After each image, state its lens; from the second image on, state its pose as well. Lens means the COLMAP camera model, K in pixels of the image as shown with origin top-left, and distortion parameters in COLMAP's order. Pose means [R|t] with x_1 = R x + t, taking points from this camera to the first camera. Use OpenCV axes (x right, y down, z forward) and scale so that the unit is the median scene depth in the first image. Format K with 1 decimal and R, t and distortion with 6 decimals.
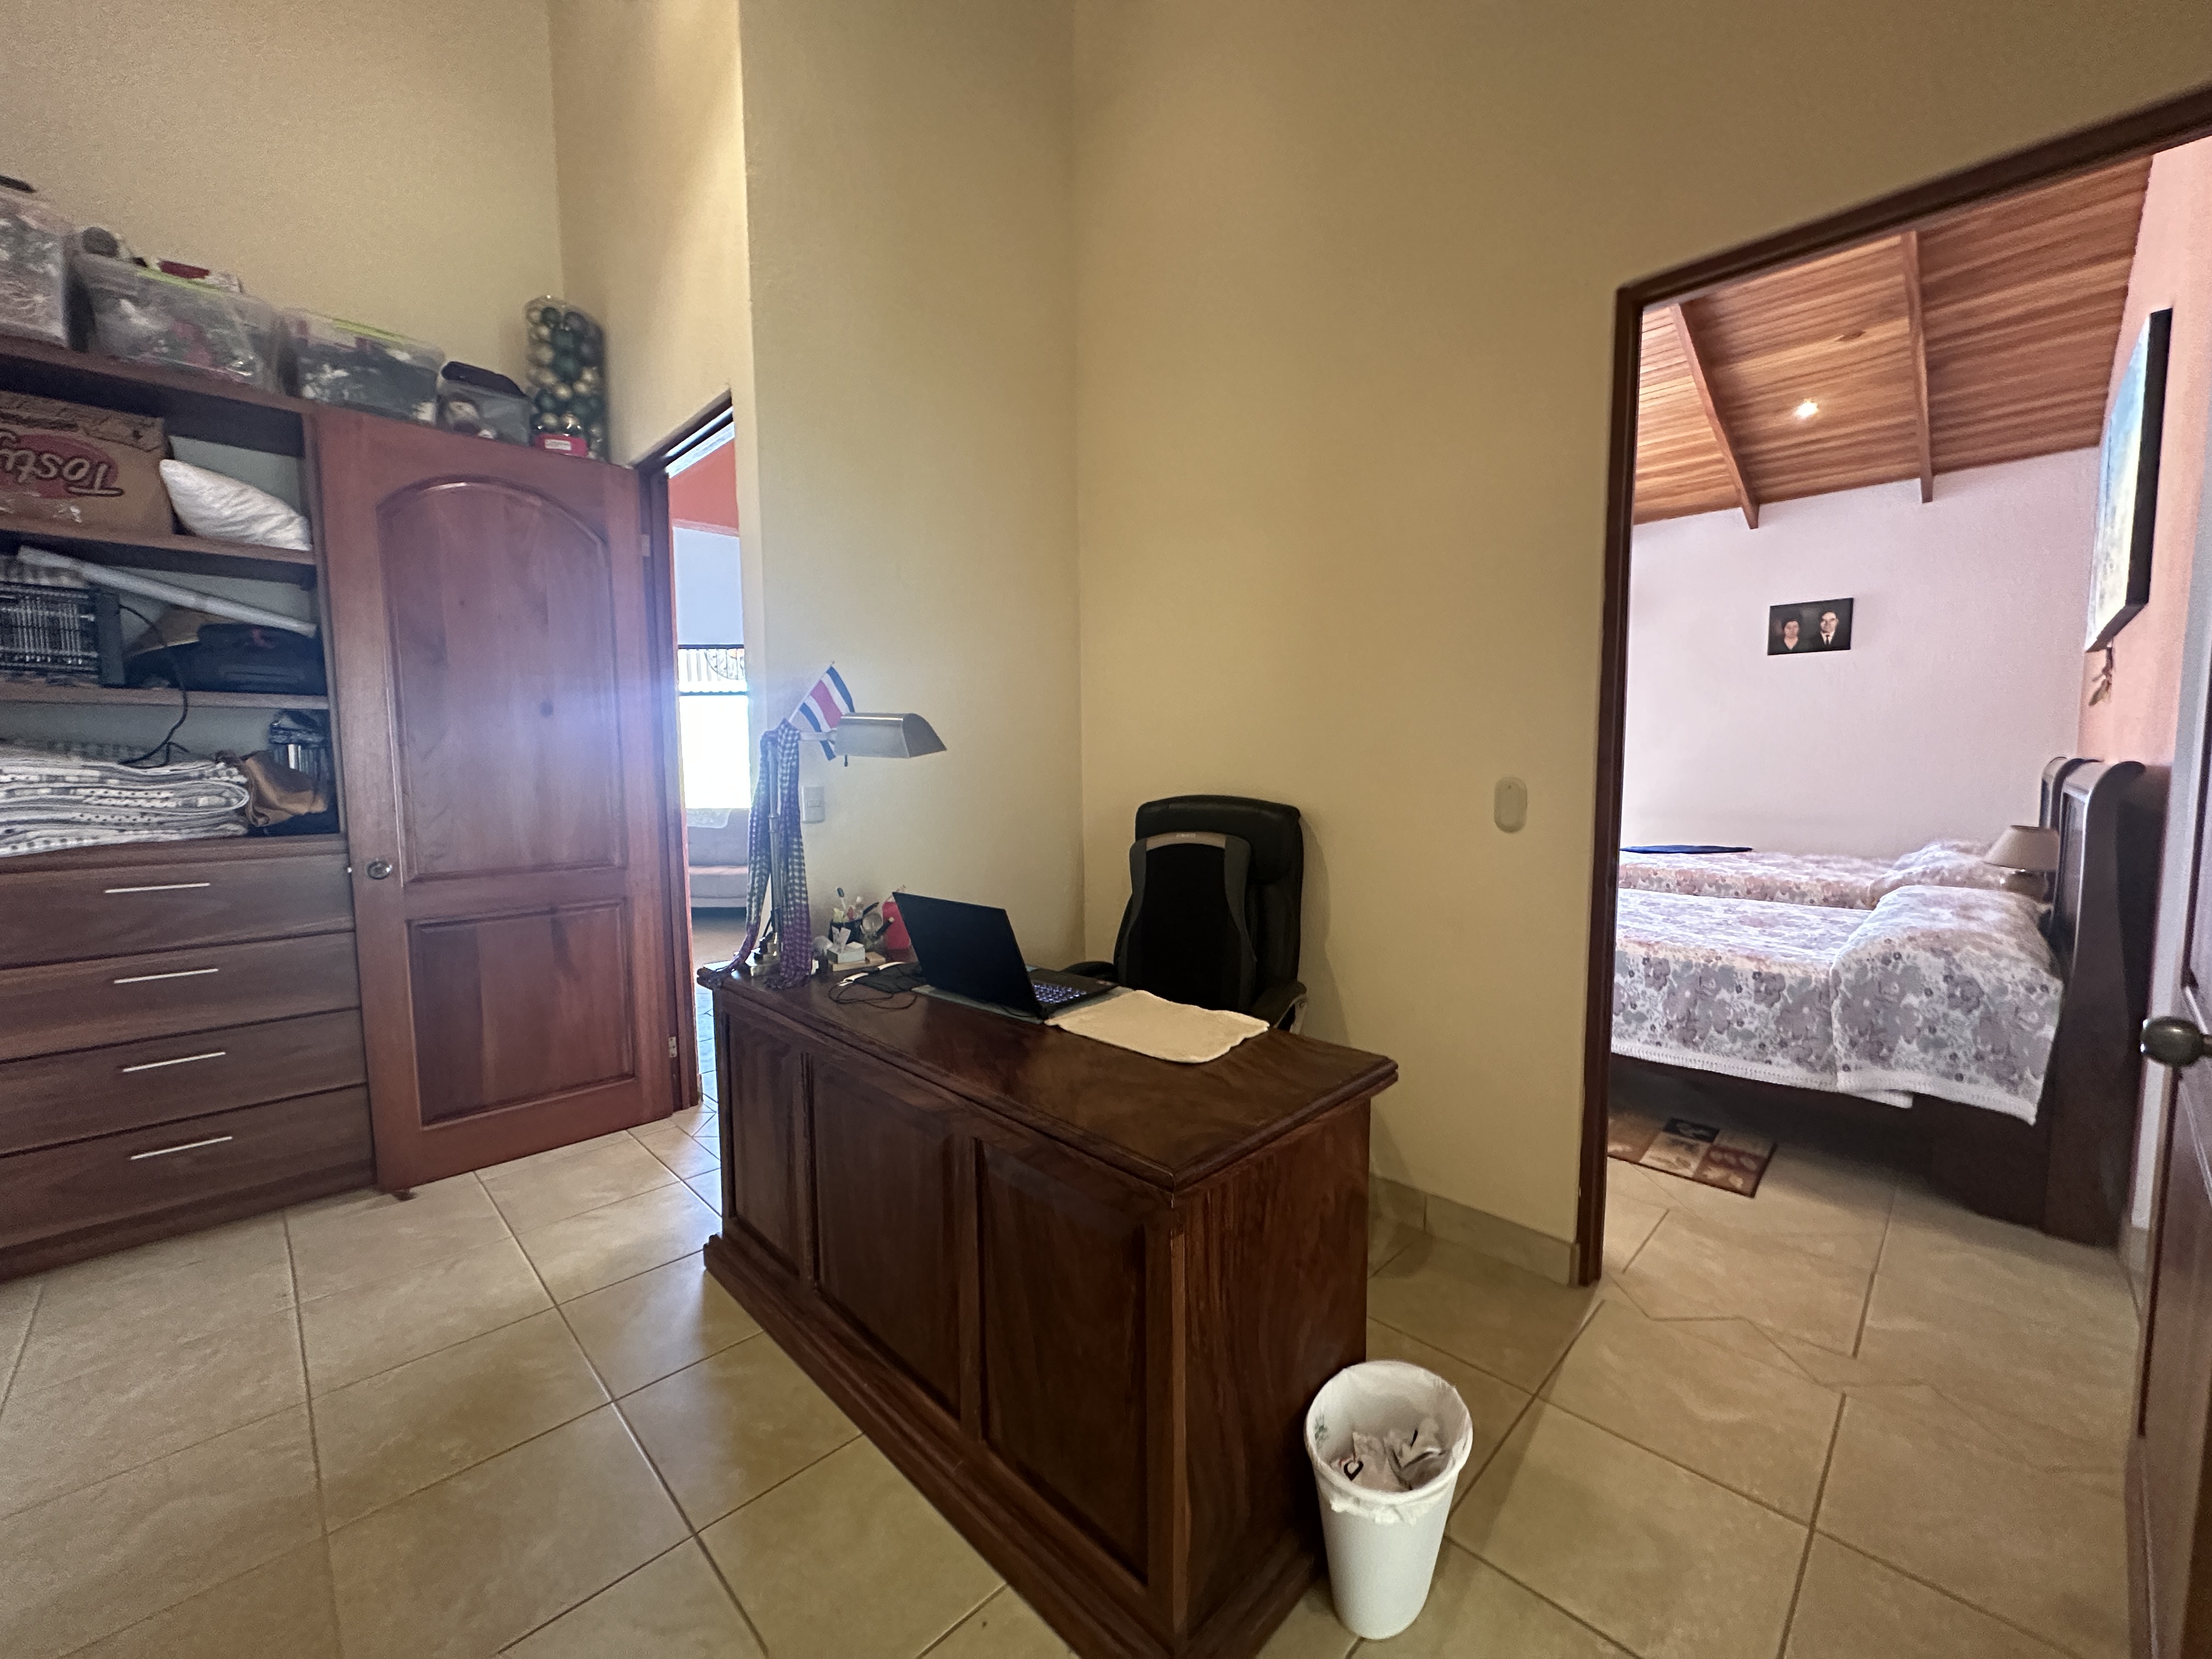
lens RADIAL K [[878.8, 0, 1102.0], [0, 878.8, 829.4], [0, 0, 1]] dist [-0.001273, 0.000023]
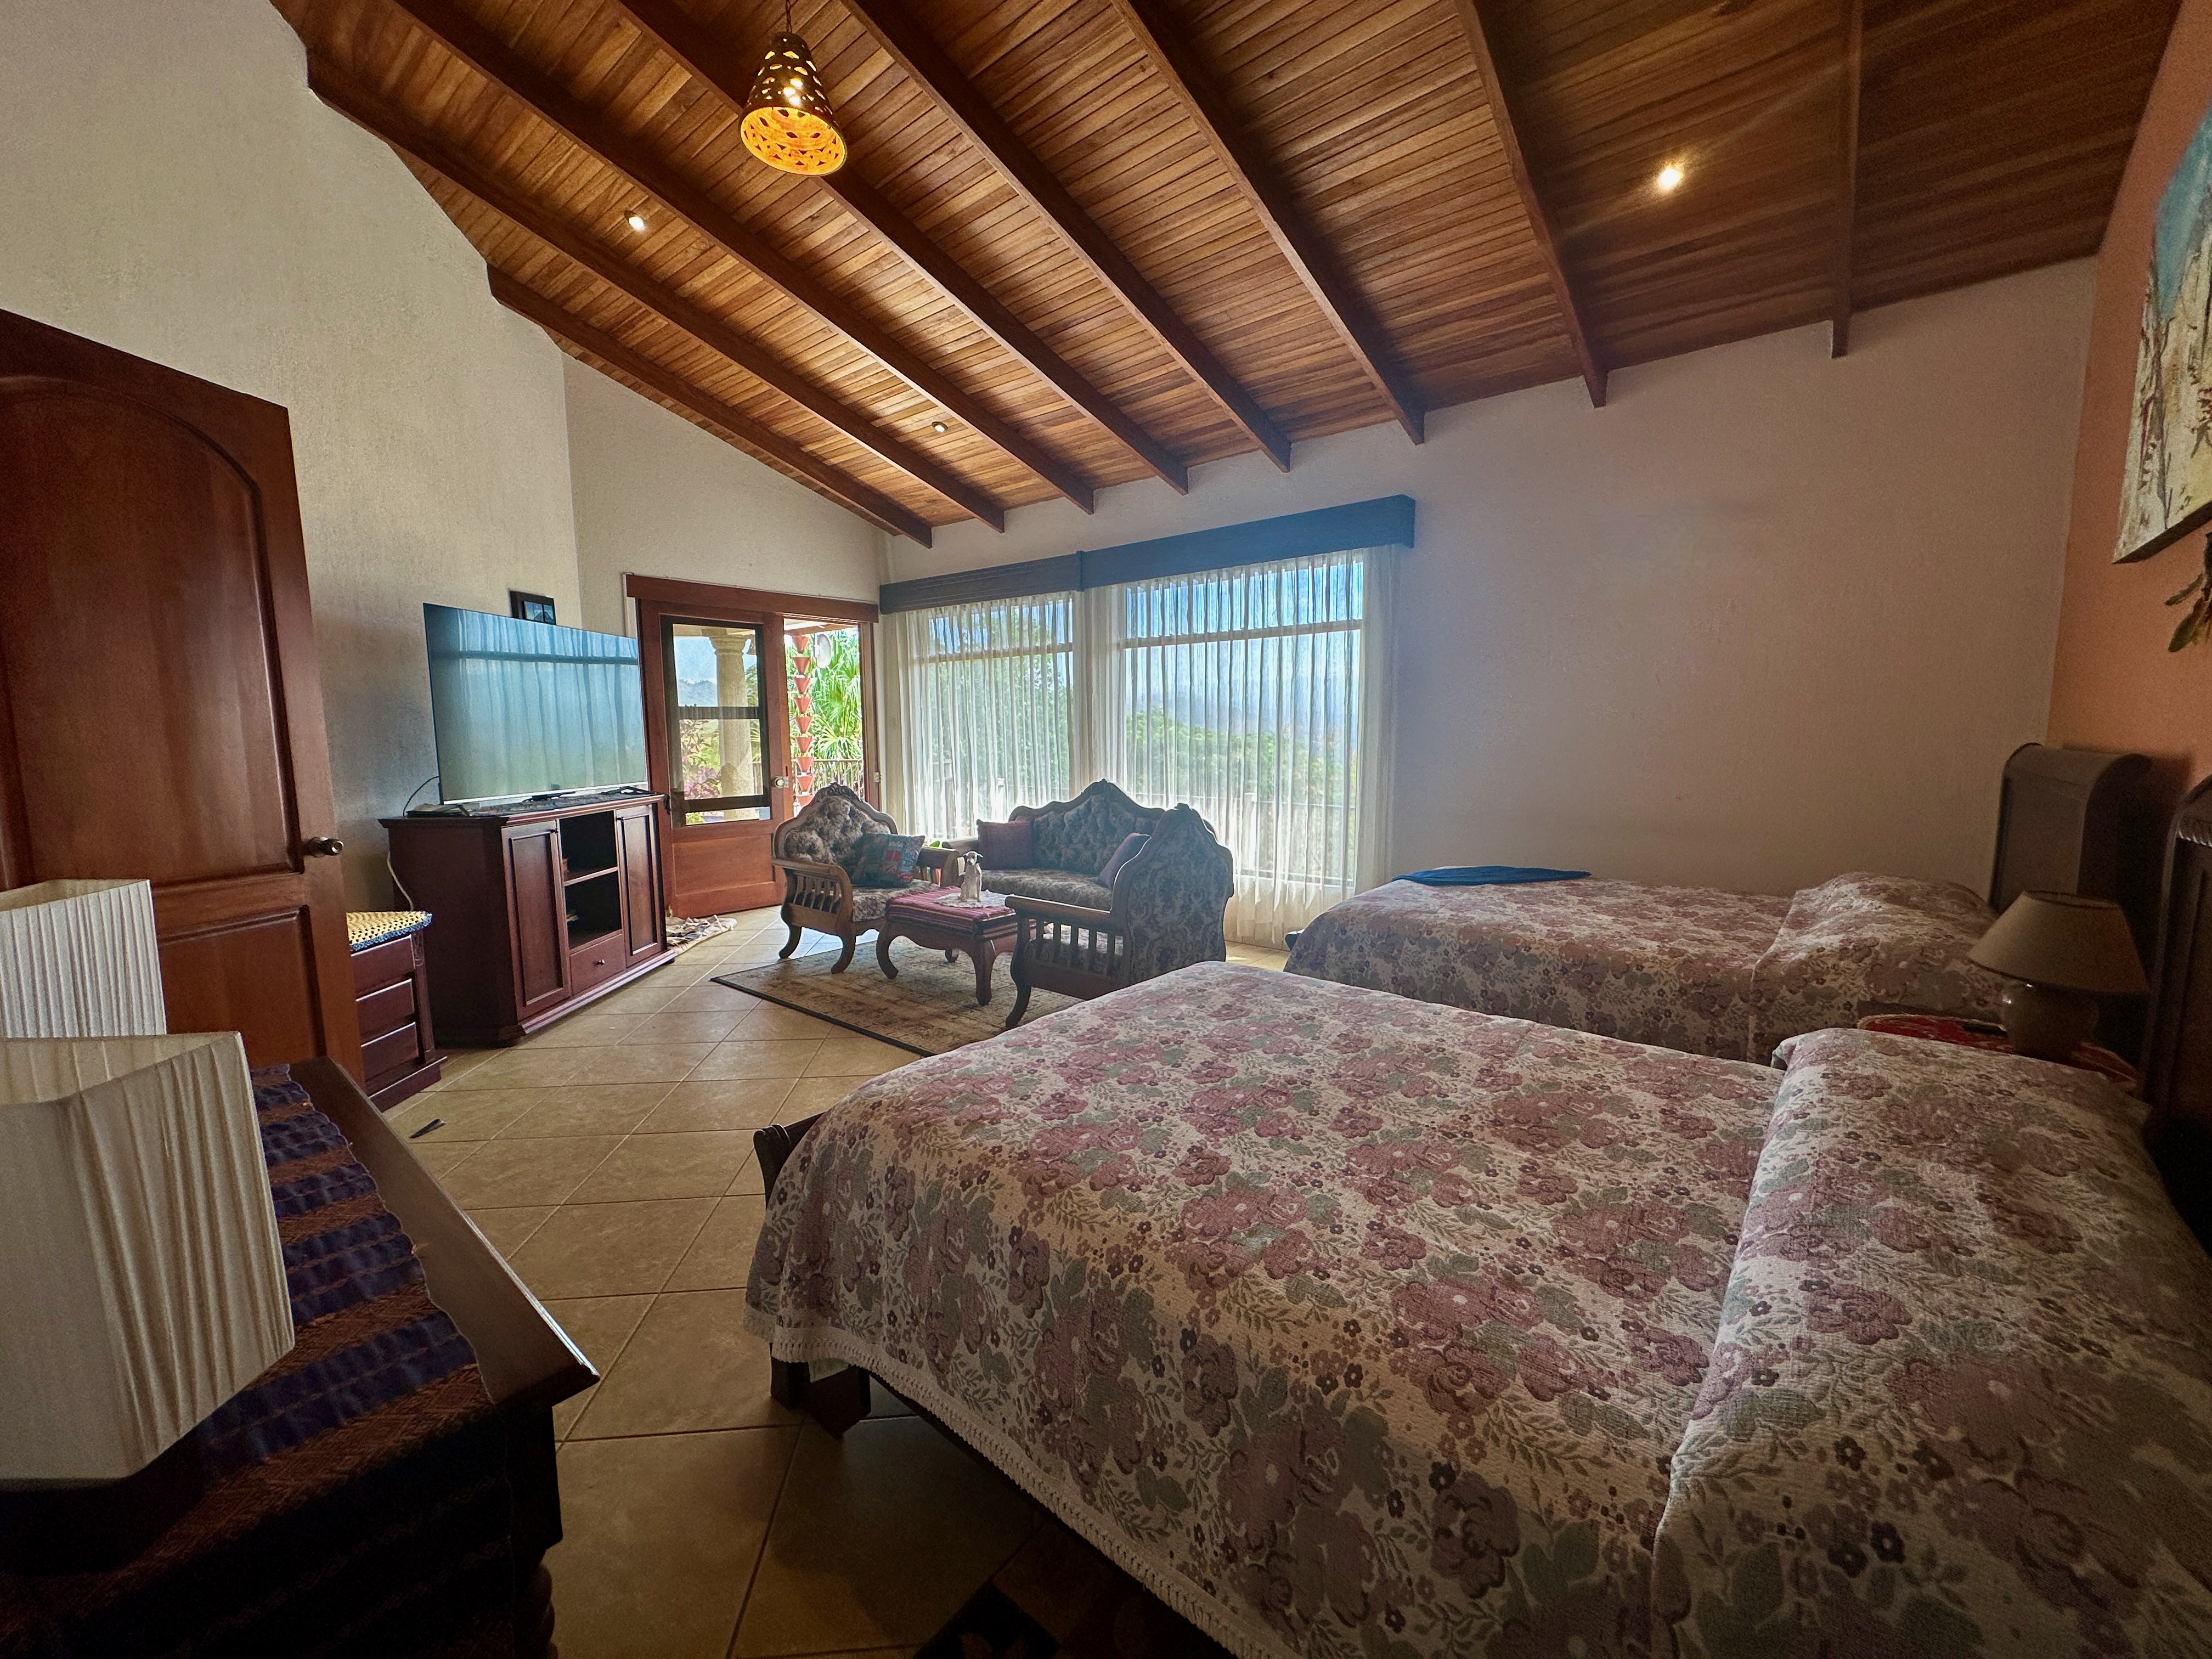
lens RADIAL K [[878.8, 0, 1102.0], [0, 878.8, 828.0], [0, 0, 1]] dist [-0.001273, 0.000023]
pose [[0.995871, -0.010021, 0.090222, 0.372889], [0.007198, 0.999476, 0.031561, -0.047329], [-0.090491, -0.030782, 0.995421, 0.439773]]
